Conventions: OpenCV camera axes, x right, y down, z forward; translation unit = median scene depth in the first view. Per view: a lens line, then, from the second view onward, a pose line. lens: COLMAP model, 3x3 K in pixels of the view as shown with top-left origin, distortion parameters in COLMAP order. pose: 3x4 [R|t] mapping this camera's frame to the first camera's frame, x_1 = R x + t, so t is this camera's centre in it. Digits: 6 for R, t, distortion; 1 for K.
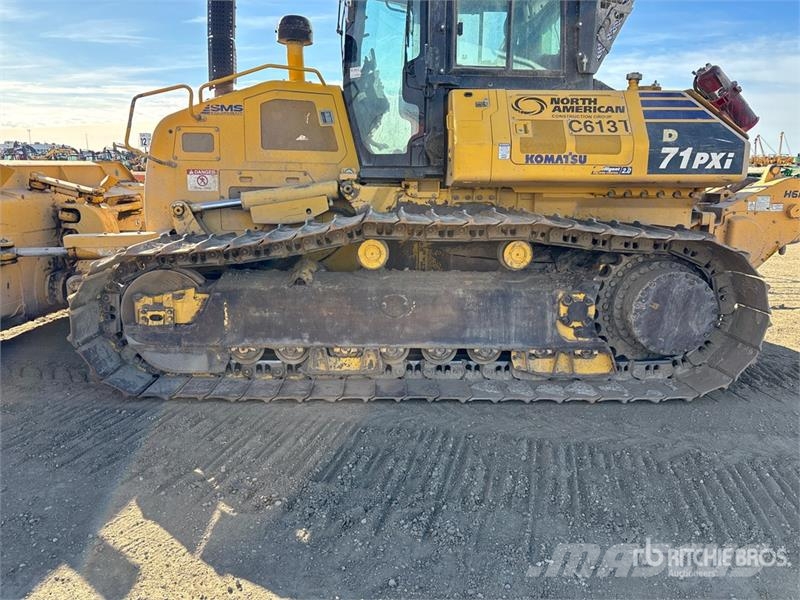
lens RADIAL K [[610.8, 0, 400.0], [0, 610.8, 300.0], [0, 0, 1]] dist [0.014904, -0.001633]
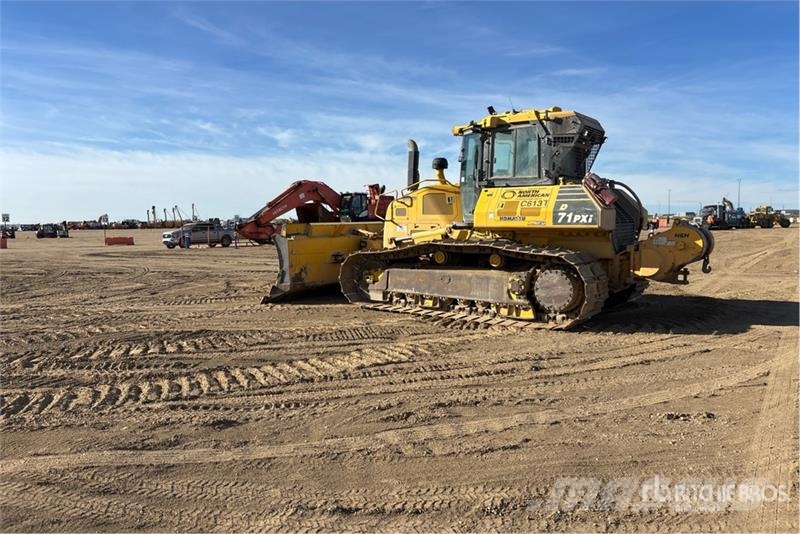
lens RADIAL K [[599.1, 0, 400.0], [0, 599.1, 267.0], [0, 0, 1]] dist [0.010344, 0.000076]
pose [[0.794738, 0.040601, -0.605593, 1.237095], [-0.112604, 0.990302, -0.081382, 0.166909], [0.596416, 0.132870, 0.791602, -0.938837]]
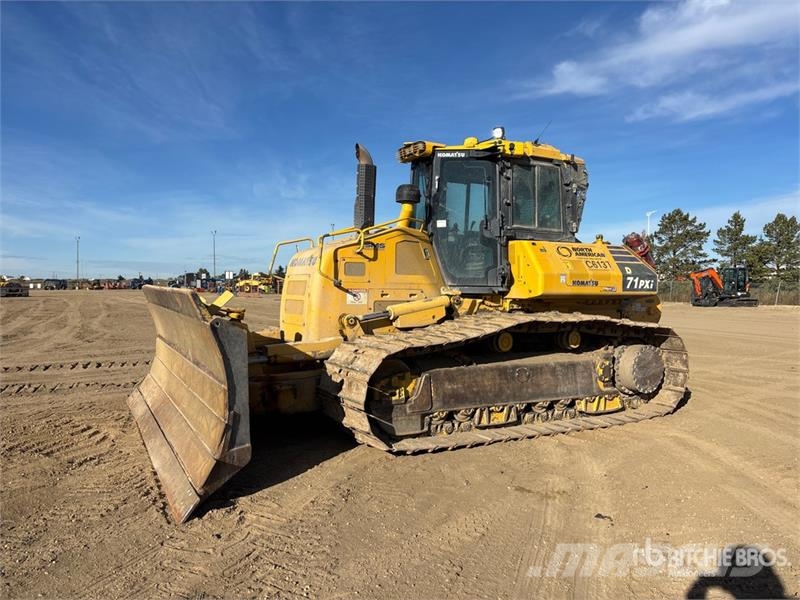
lens RADIAL K [[610.8, 0, 400.0], [0, 610.8, 300.0], [0, 0, 1]] dist [0.014904, -0.001633]
pose [[0.873141, -0.011439, 0.487333, -1.010074], [0.094610, 0.984691, -0.146396, 0.017212], [-0.478198, 0.173931, 0.860857, -0.211200]]
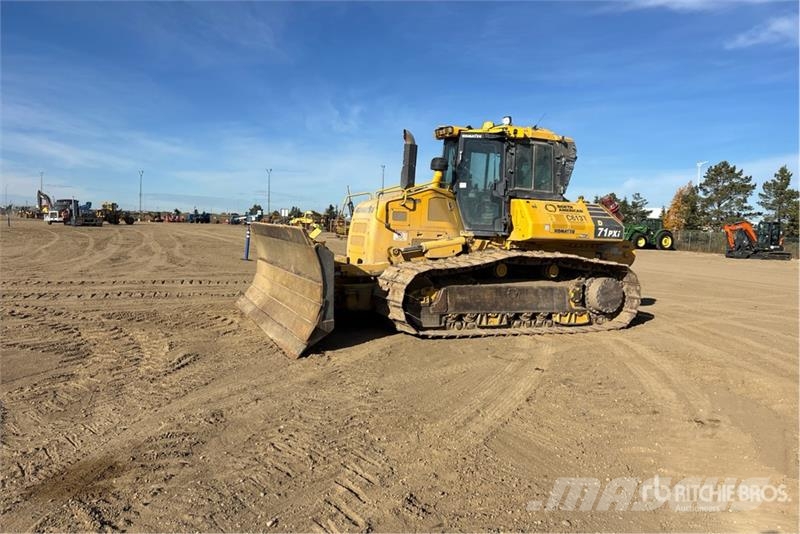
lens RADIAL K [[599.1, 0, 400.0], [0, 599.1, 267.0], [0, 0, 1]] dist [0.010344, 0.000076]
pose [[0.908267, 0.002272, 0.418385, -1.276373], [0.048102, 0.992787, -0.109814, 0.130167], [-0.415617, 0.119866, 0.901607, -0.803154]]
